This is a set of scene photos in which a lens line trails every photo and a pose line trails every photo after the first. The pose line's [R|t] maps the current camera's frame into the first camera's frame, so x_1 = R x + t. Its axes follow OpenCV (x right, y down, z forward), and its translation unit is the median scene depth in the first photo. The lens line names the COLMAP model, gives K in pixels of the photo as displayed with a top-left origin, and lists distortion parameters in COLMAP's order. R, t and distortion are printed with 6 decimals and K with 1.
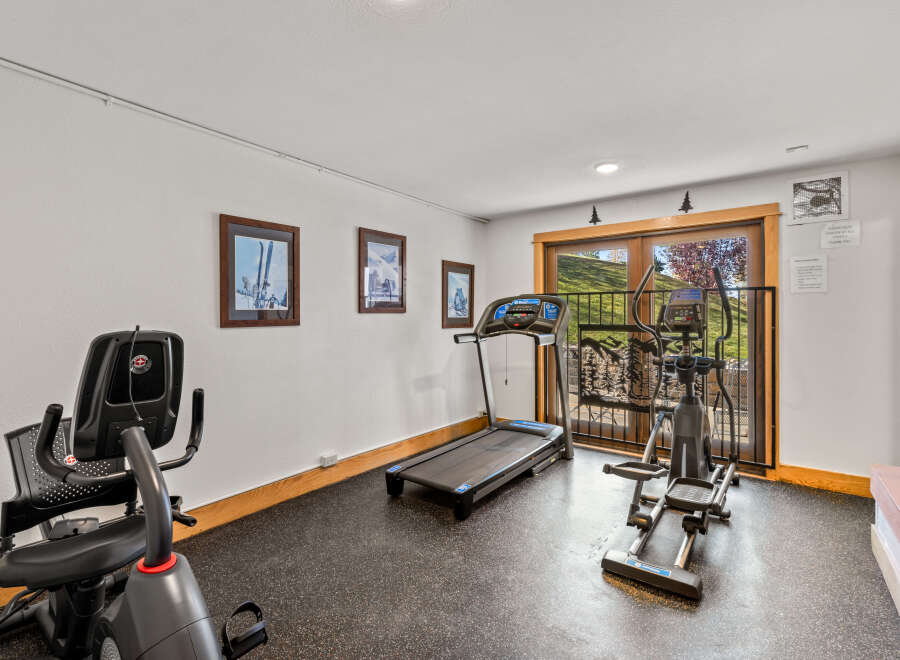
lens RADIAL K [[424.9, 0, 453.9], [0, 424.9, 323.4], [0, 0, 1]] dist [0.004646, 0.000633]
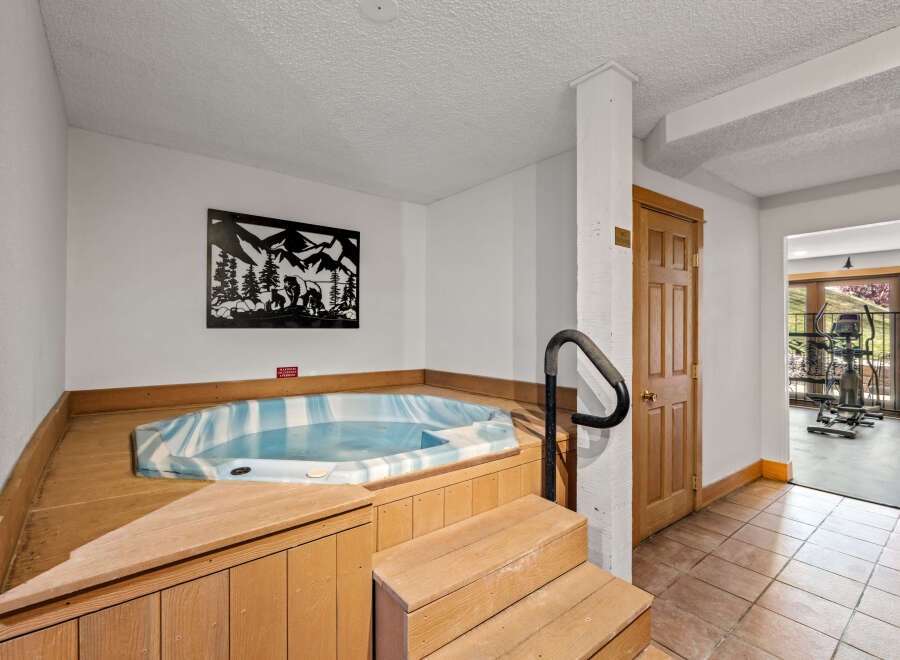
lens RADIAL K [[424.9, 0, 445.6], [0, 424.9, 330.3], [0, 0, 1]] dist [0.004646, 0.000633]
pose [[0.968295, 0.004656, -0.249766, -0.615036], [-0.005723, 0.999977, -0.003548, 0.007880], [0.249744, 0.004865, 0.968300, -1.106516]]
